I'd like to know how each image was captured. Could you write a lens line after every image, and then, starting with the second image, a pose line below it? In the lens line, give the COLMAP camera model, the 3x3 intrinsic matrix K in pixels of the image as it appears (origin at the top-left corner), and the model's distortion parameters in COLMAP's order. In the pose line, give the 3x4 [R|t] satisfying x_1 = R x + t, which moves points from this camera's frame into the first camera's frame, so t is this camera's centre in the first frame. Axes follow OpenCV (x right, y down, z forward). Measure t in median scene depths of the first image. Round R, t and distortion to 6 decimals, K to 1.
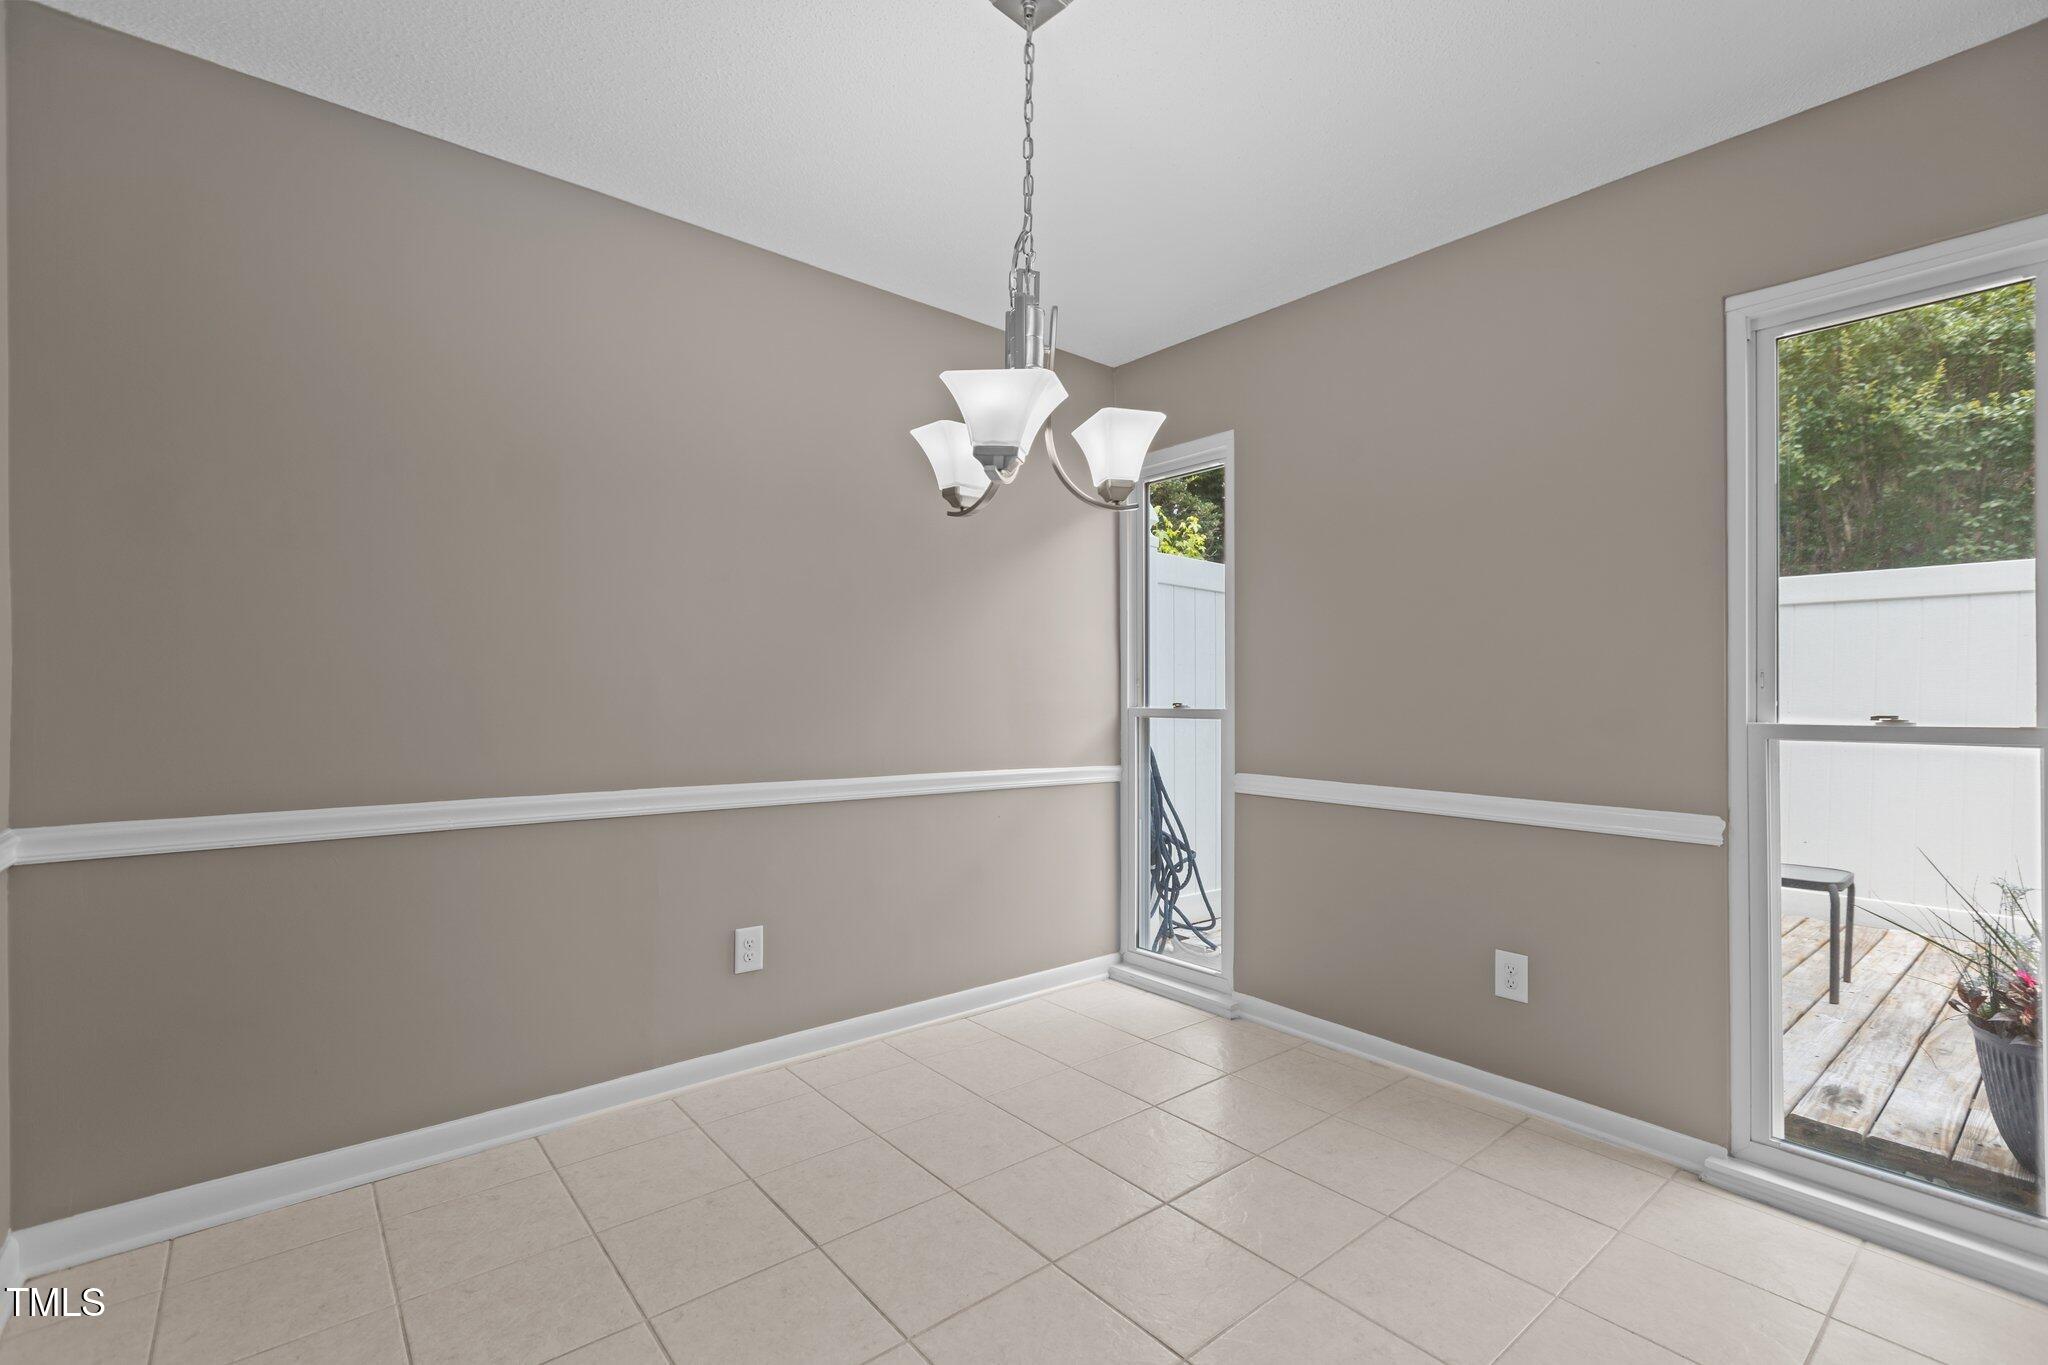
lens RADIAL K [[908.8, 0, 1023.5], [0, 908.8, 684.3], [0, 0, 1]] dist [-0.000529, -0.000054]
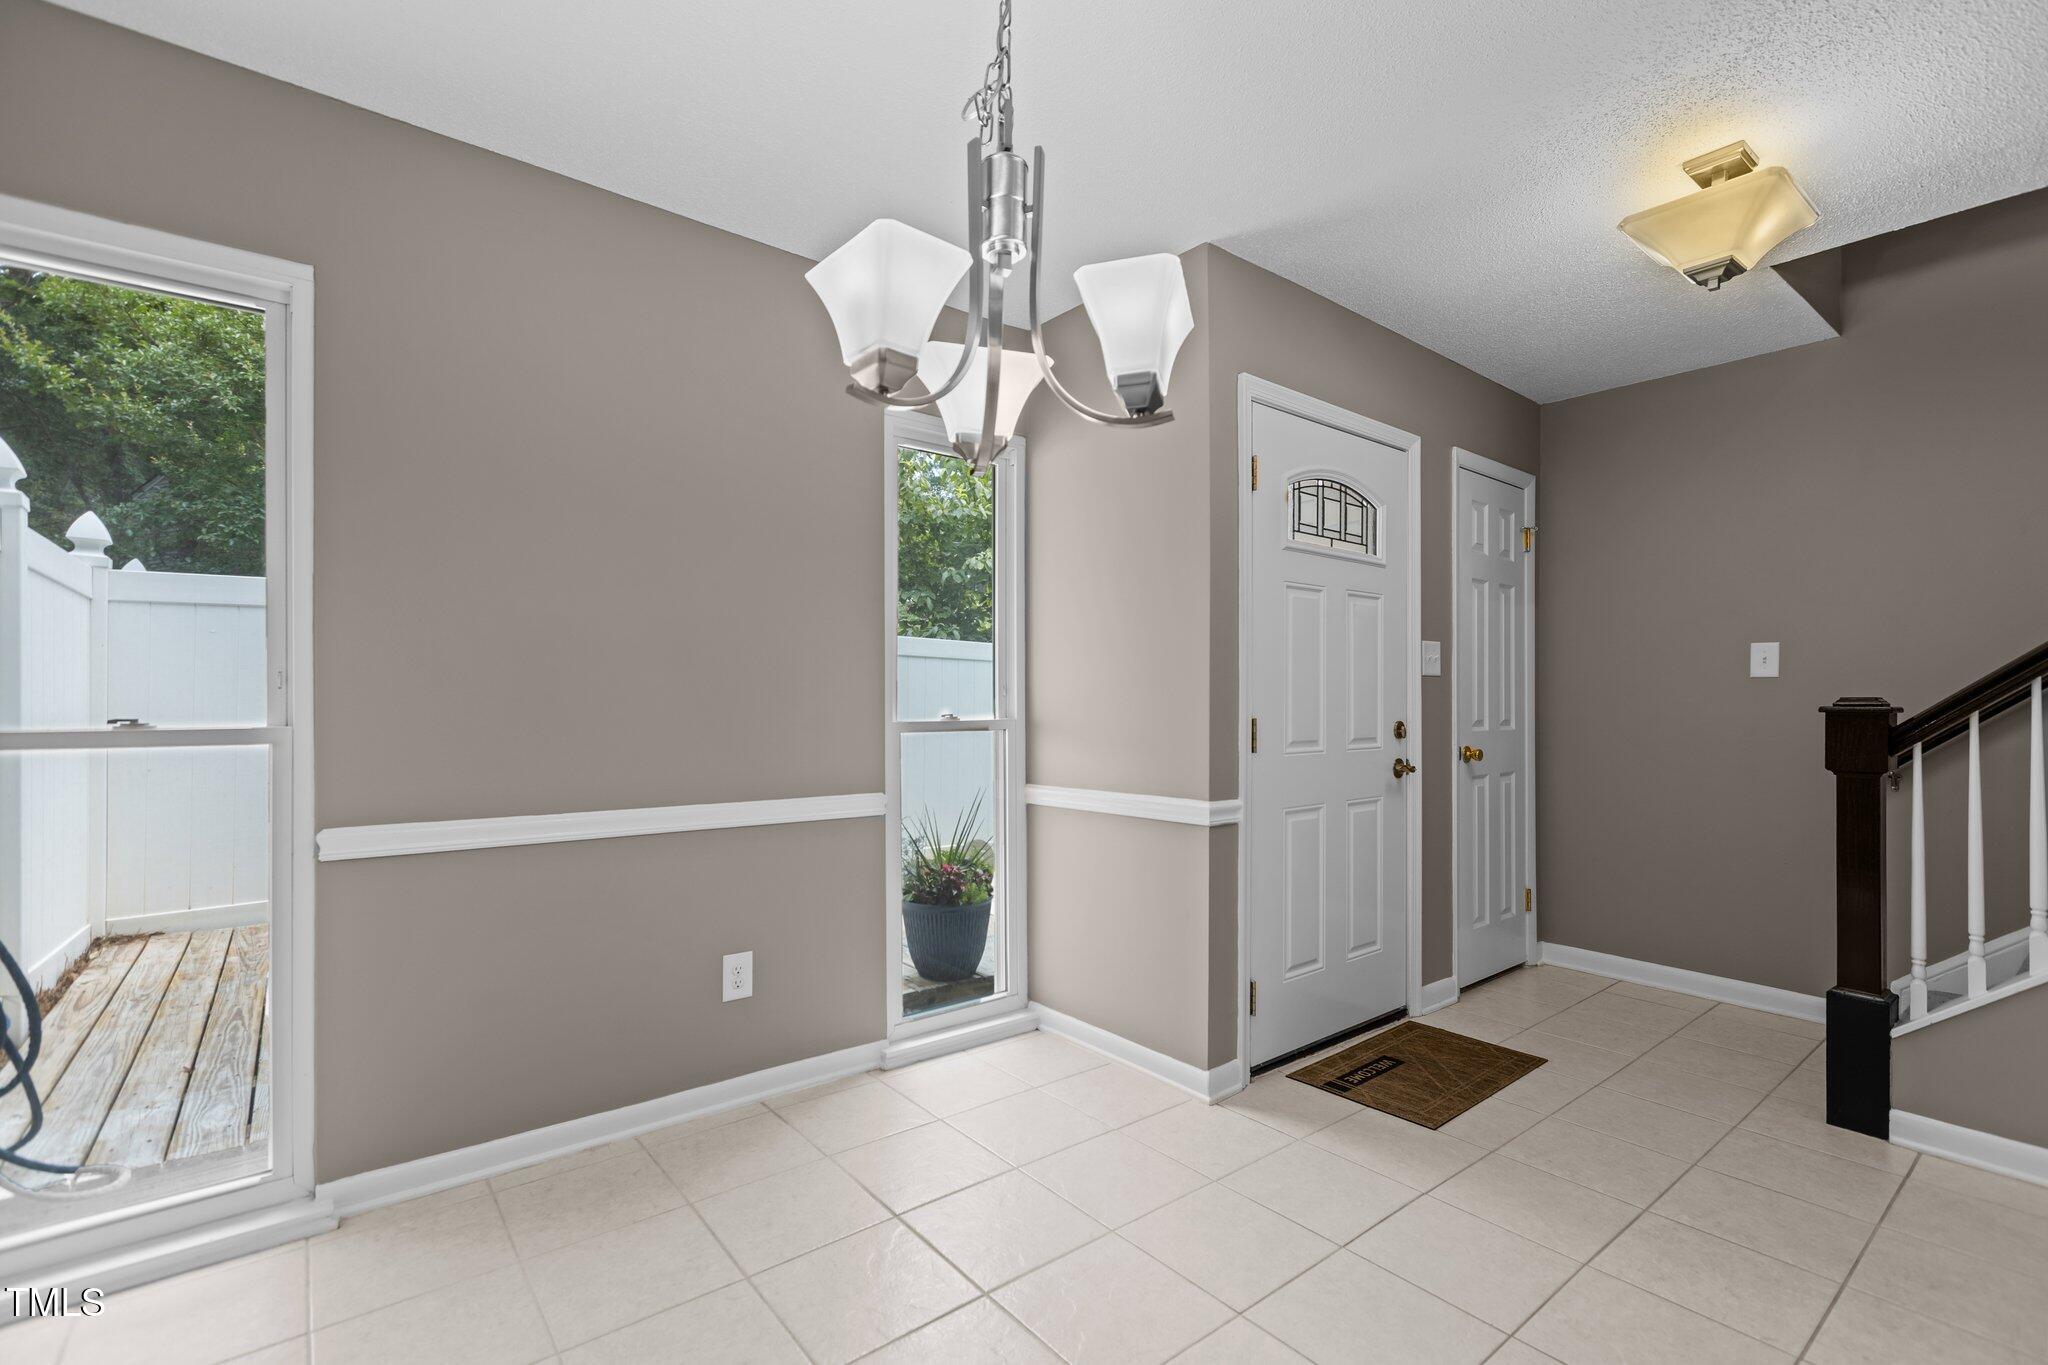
lens RADIAL K [[907.4, 0, 1033.9], [0, 907.4, 695.2], [0, 0, 1]] dist [0.008321, 0.000368]
pose [[0.013886, 0.004421, 0.999894, -0.421285], [-0.013127, 0.999905, -0.004239, 0.003186], [-0.999817, -0.013067, 0.013942, 0.568909]]
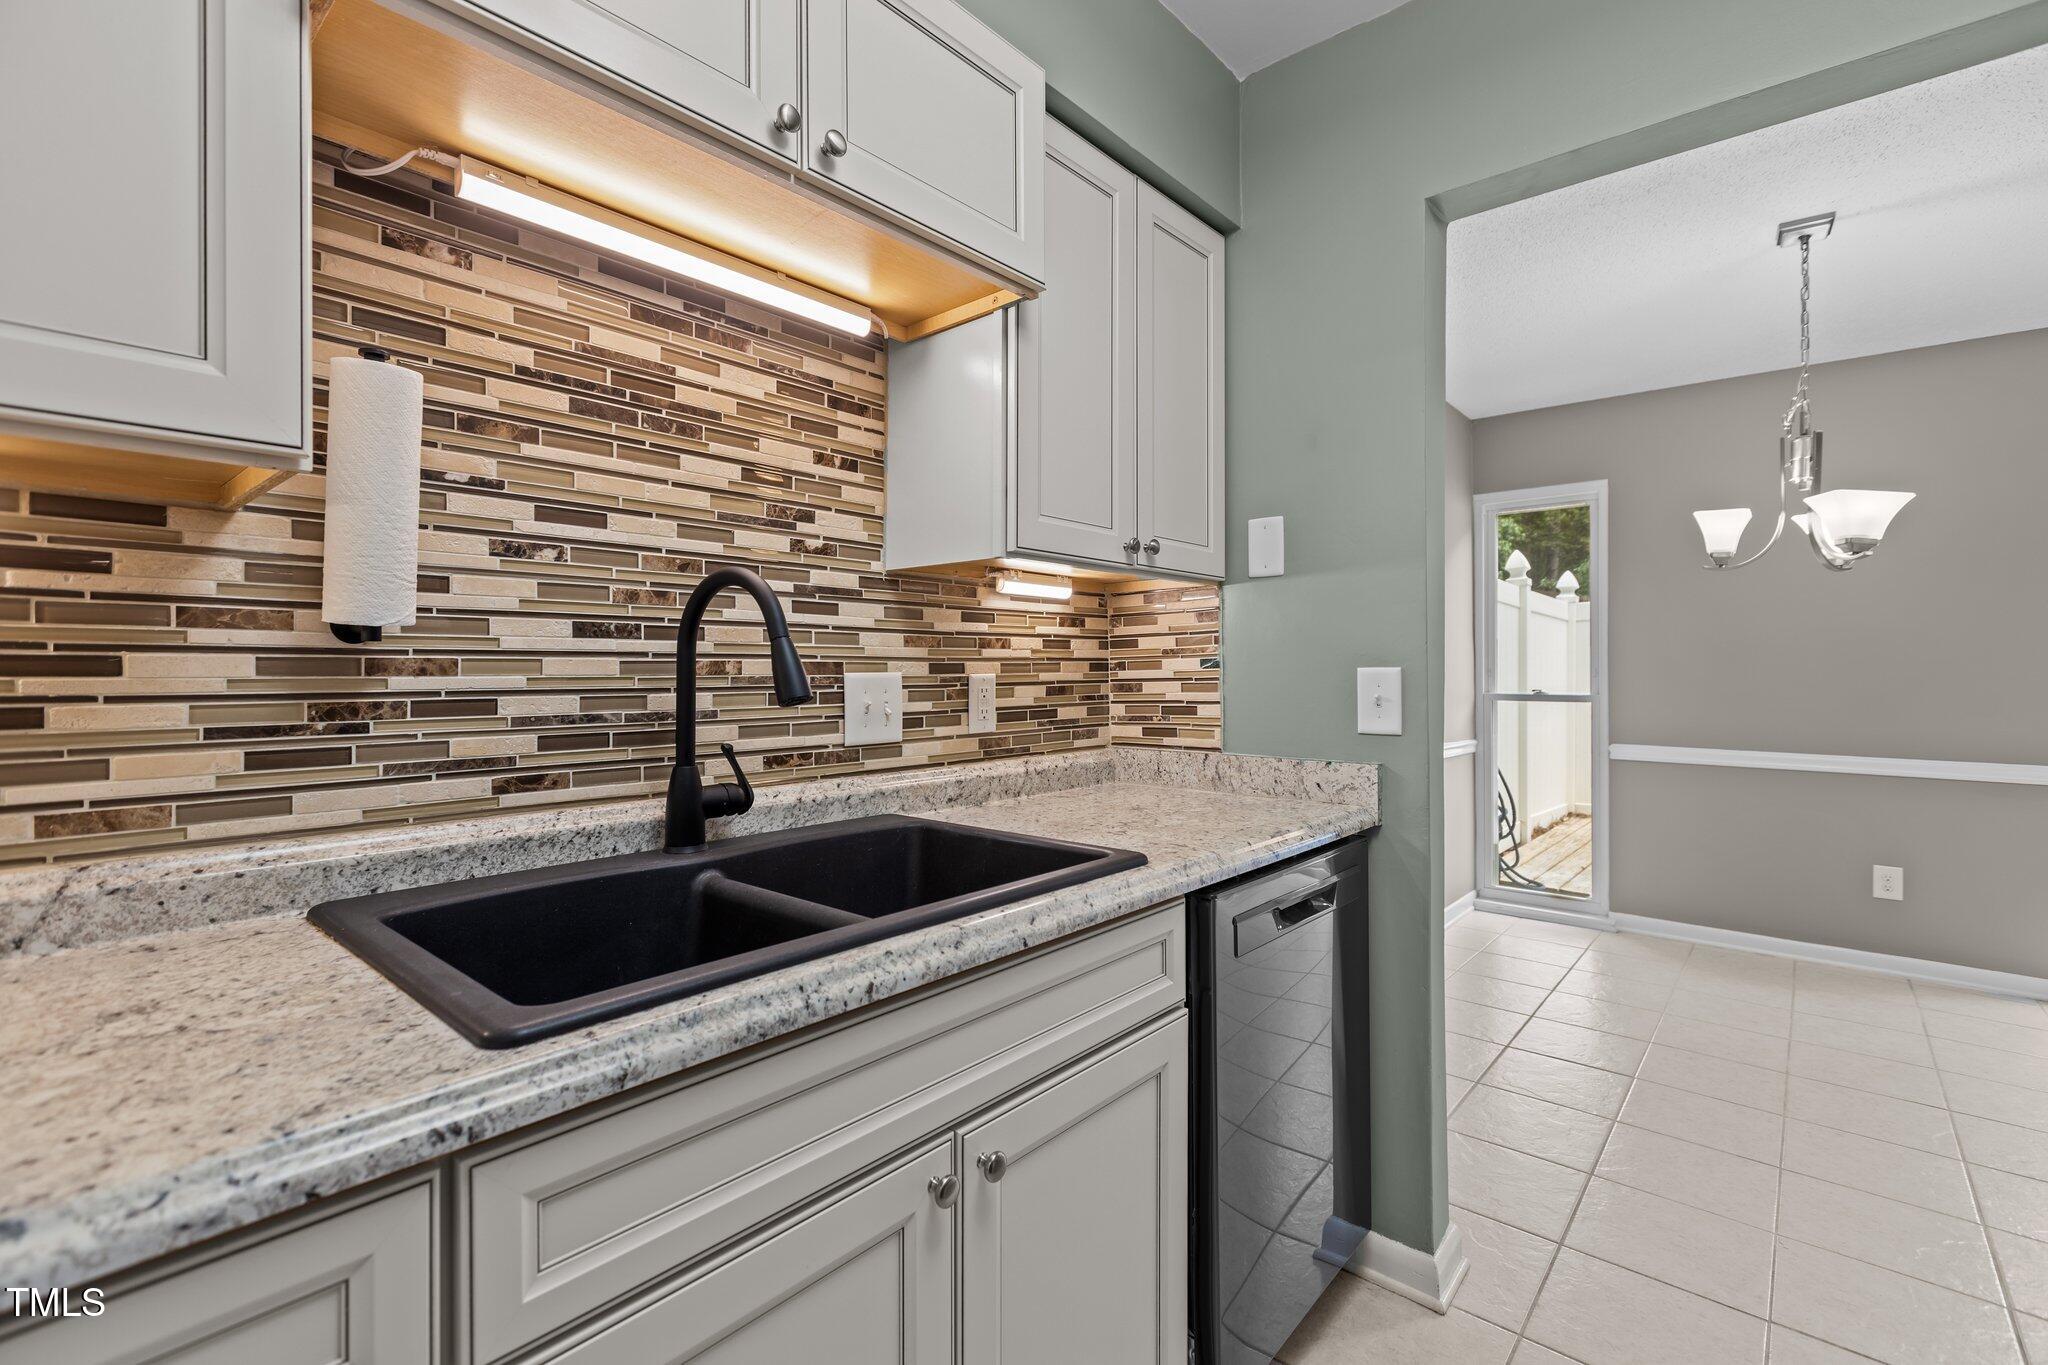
lens RADIAL K [[912.4, 0, 1025.1], [0, 912.4, 667.1], [0, 0, 1]] dist [0.002362, 0.000485]
pose [[0.986426, -0.002087, 0.164192, -0.895990], [0.001132, 0.999982, 0.005908, -0.023381], [-0.164202, -0.005642, 0.986411, -0.165966]]
